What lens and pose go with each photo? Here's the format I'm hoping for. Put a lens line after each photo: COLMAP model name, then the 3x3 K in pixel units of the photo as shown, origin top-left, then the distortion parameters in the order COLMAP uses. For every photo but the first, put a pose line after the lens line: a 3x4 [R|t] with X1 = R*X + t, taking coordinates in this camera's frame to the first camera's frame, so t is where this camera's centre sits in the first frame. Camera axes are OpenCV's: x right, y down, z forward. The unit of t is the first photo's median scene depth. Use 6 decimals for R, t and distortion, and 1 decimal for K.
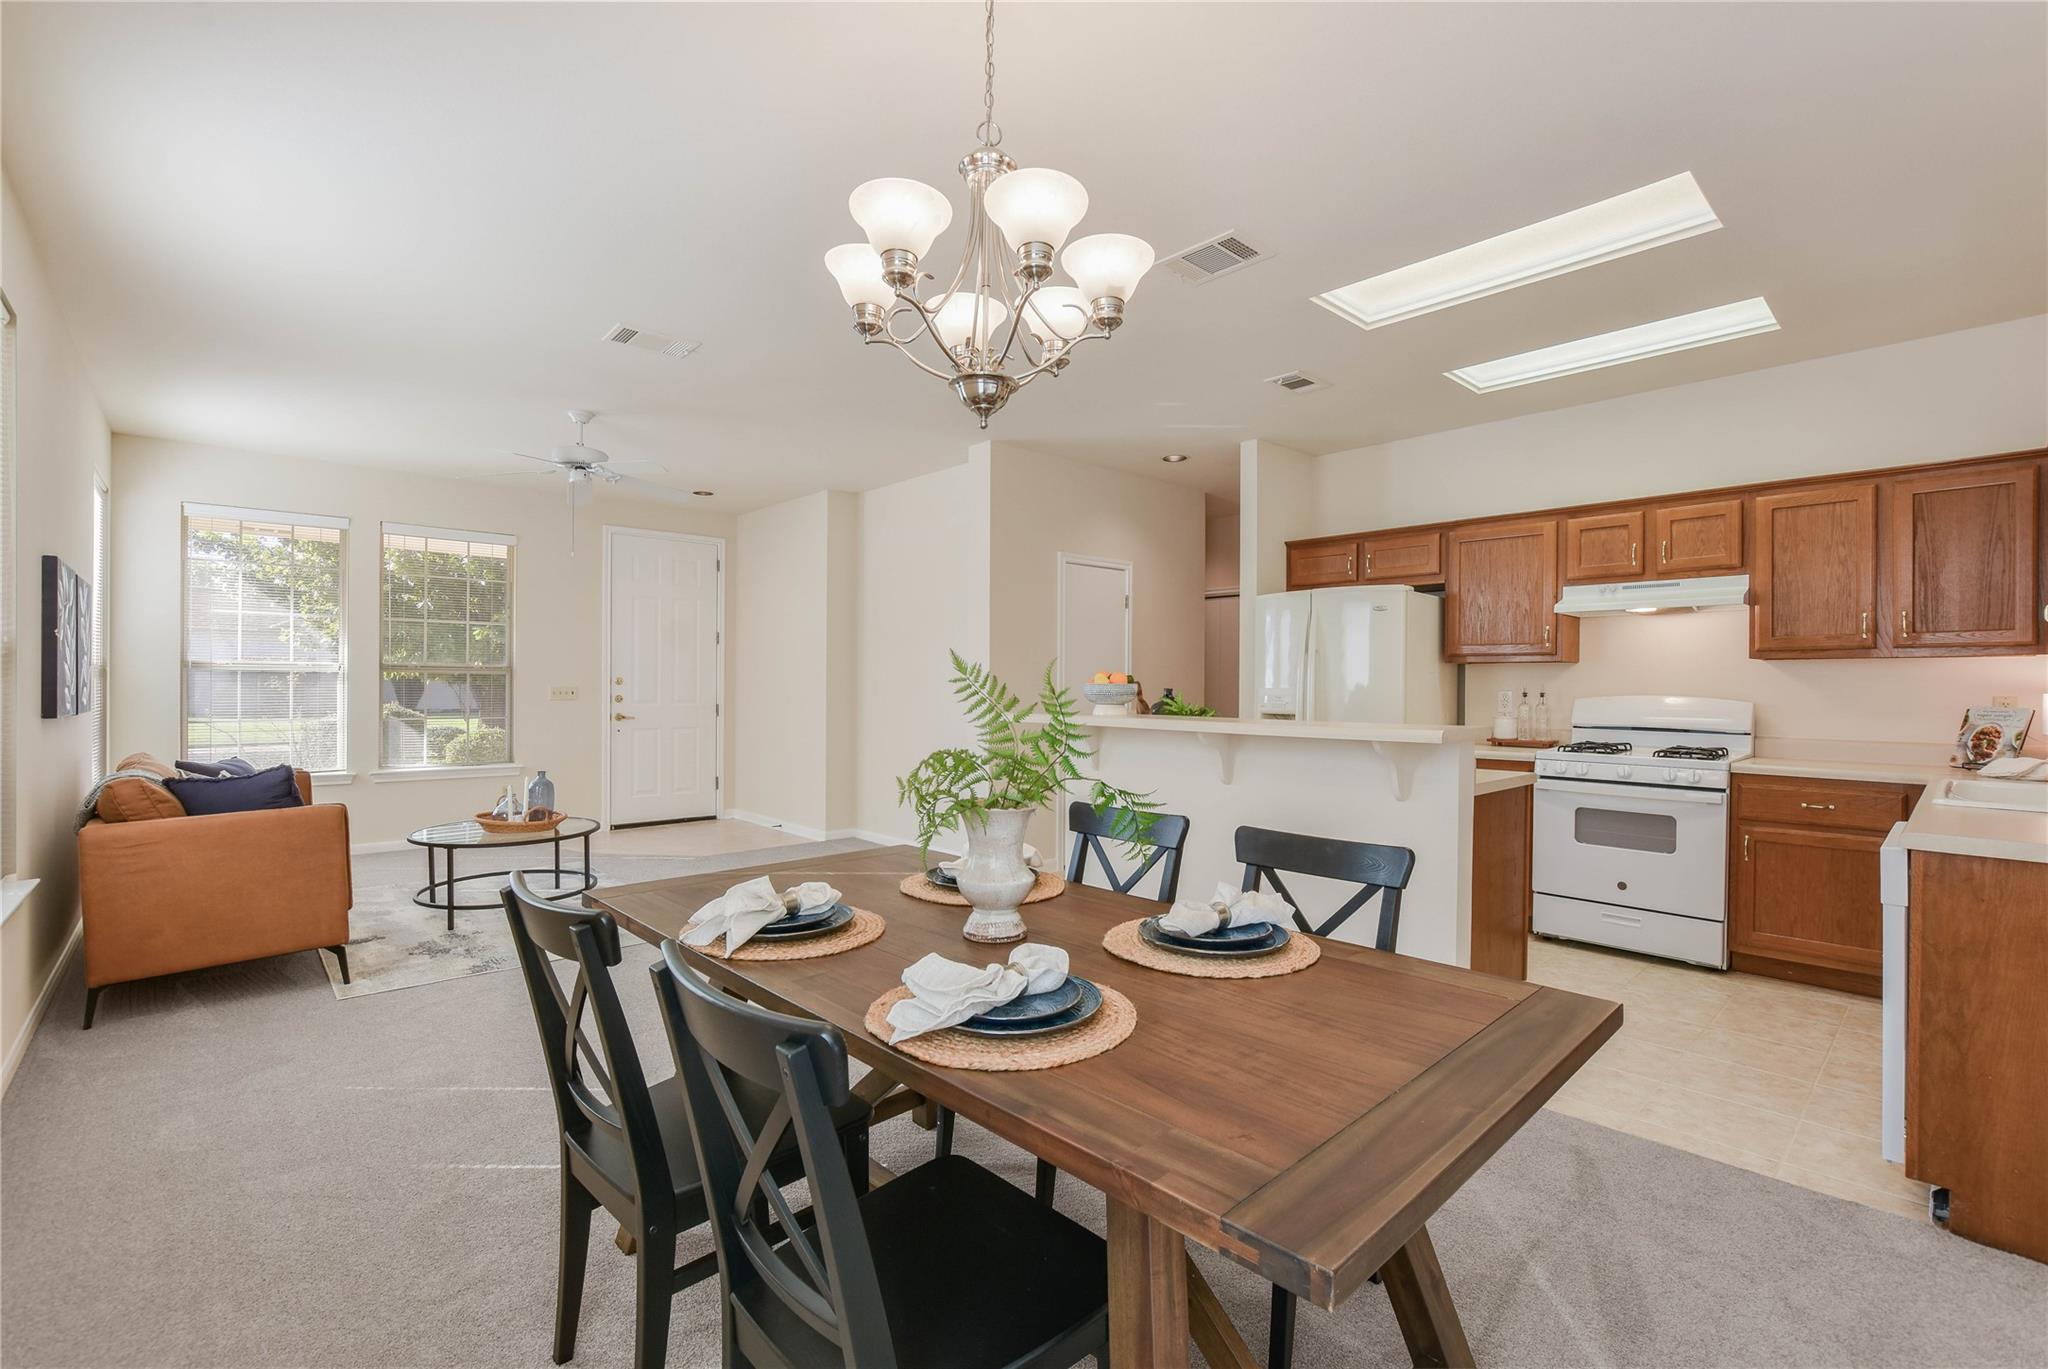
lens RADIAL K [[909.3, 0, 1014.8], [0, 909.3, 687.3], [0, 0, 1]] dist [-0.015182, 0.000403]
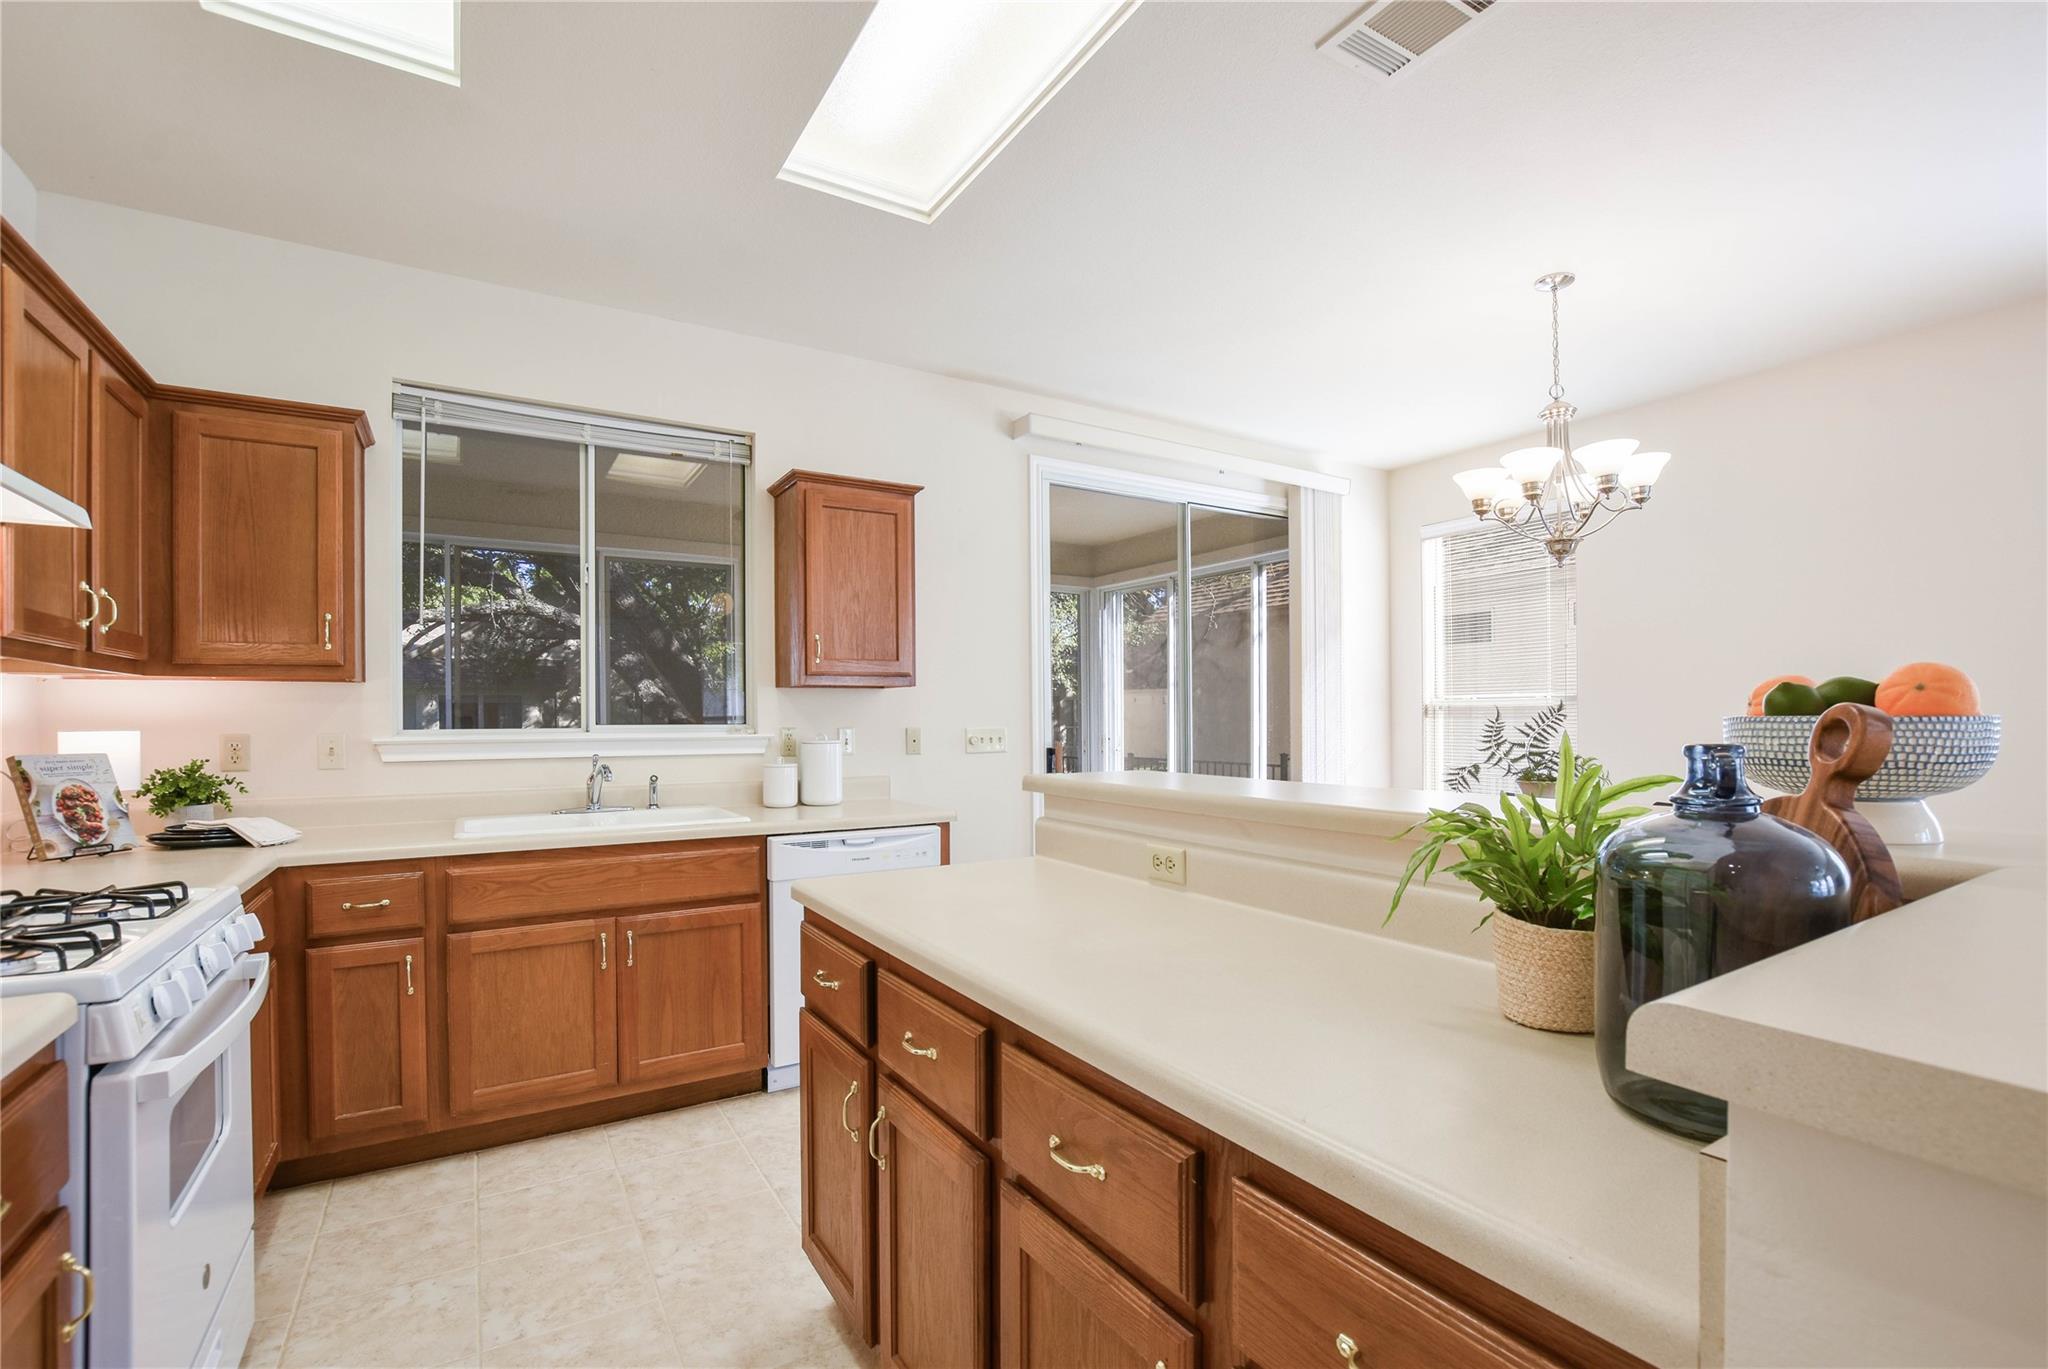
lens RADIAL K [[906.7, 0, 1025.7], [0, 906.7, 717.7], [0, 0, 1]] dist [-0.026614, 0.000834]
pose [[-0.981457, 0.001849, 0.191673, 0.292540], [0.003047, 0.999978, 0.005956, -0.004356], [-0.191657, 0.006429, -0.981441, 1.317224]]
